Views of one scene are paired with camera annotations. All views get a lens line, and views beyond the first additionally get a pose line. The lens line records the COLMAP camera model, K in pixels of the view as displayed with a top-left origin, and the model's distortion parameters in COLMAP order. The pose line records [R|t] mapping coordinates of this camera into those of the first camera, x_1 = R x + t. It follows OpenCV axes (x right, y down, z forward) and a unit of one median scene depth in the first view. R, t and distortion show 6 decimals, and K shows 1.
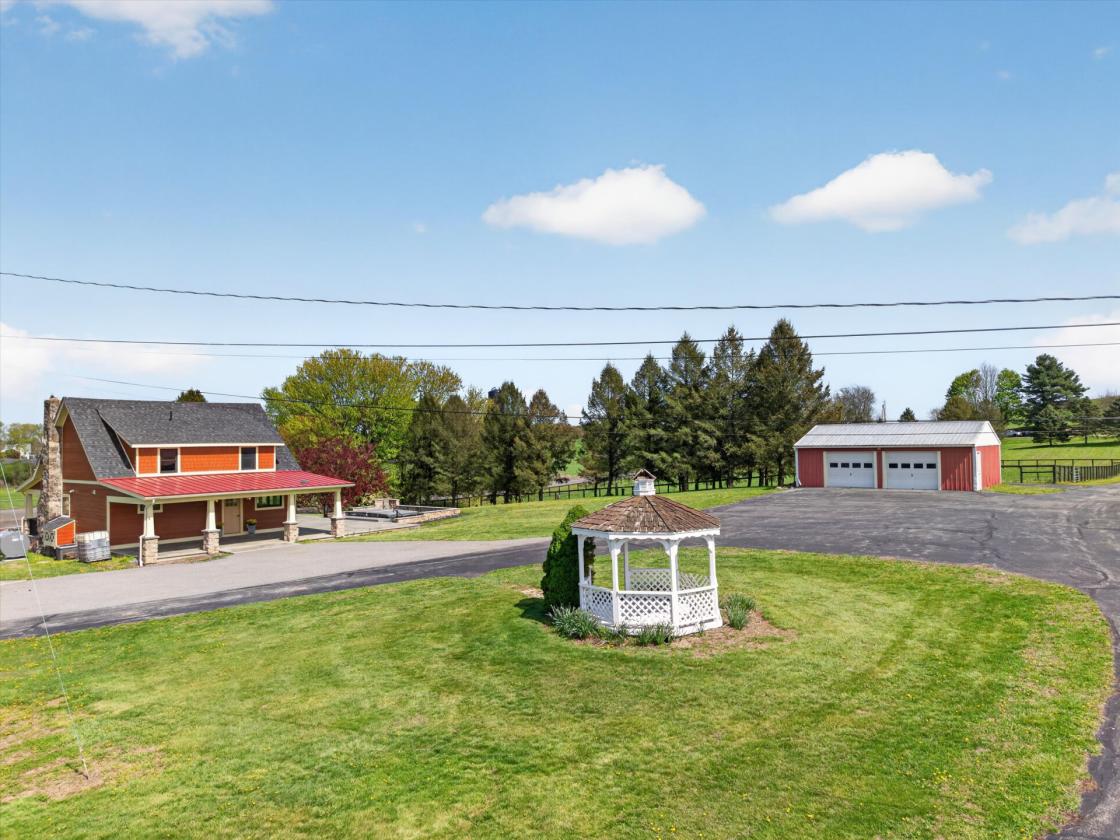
lens RADIAL K [[778.6, 0, 560.0], [0, 778.6, 420.0], [0, 0, 1]] dist [-0.001095, -0.004623]
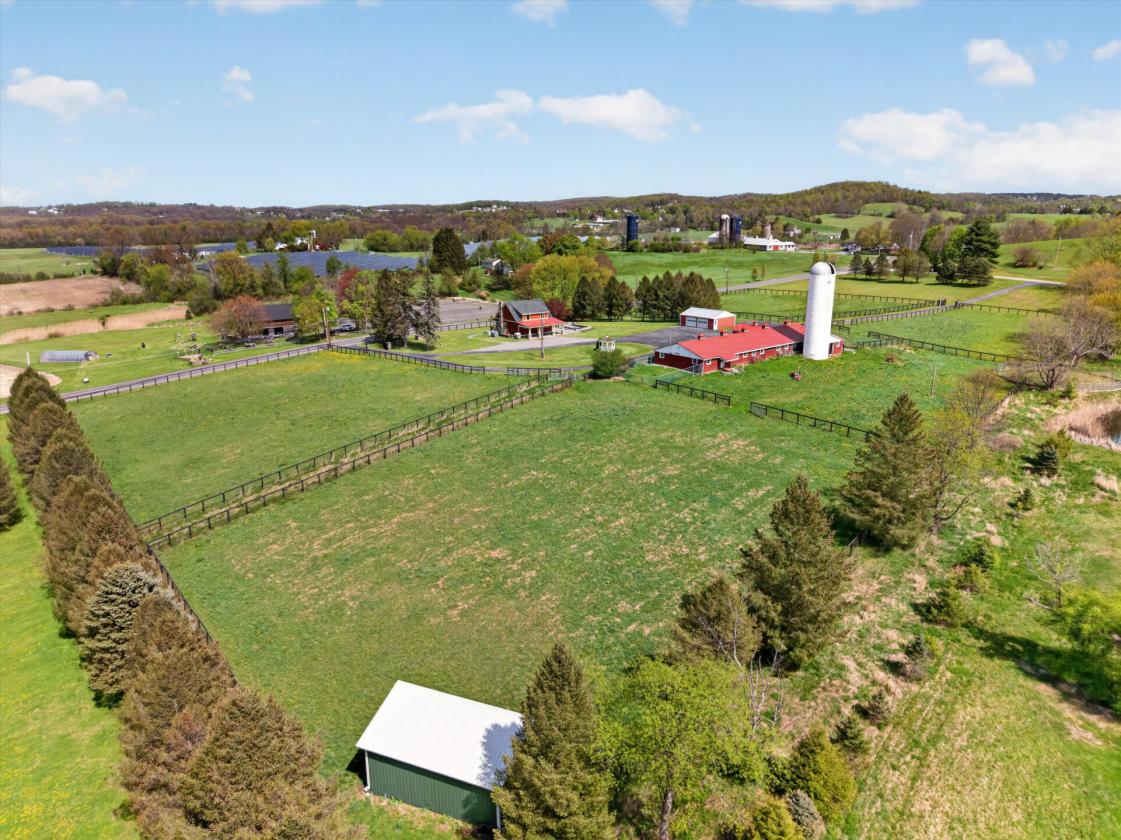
lens RADIAL K [[779.3, 0, 560.5], [0, 779.3, 420.0], [0, 0, 1]] dist [-0.001095, -0.004623]
pose [[0.980855, 0.060843, -0.184988, 0.472017], [-0.005963, 0.958877, 0.283758, -0.551155], [0.194646, -0.277223, 0.940883, -2.837778]]
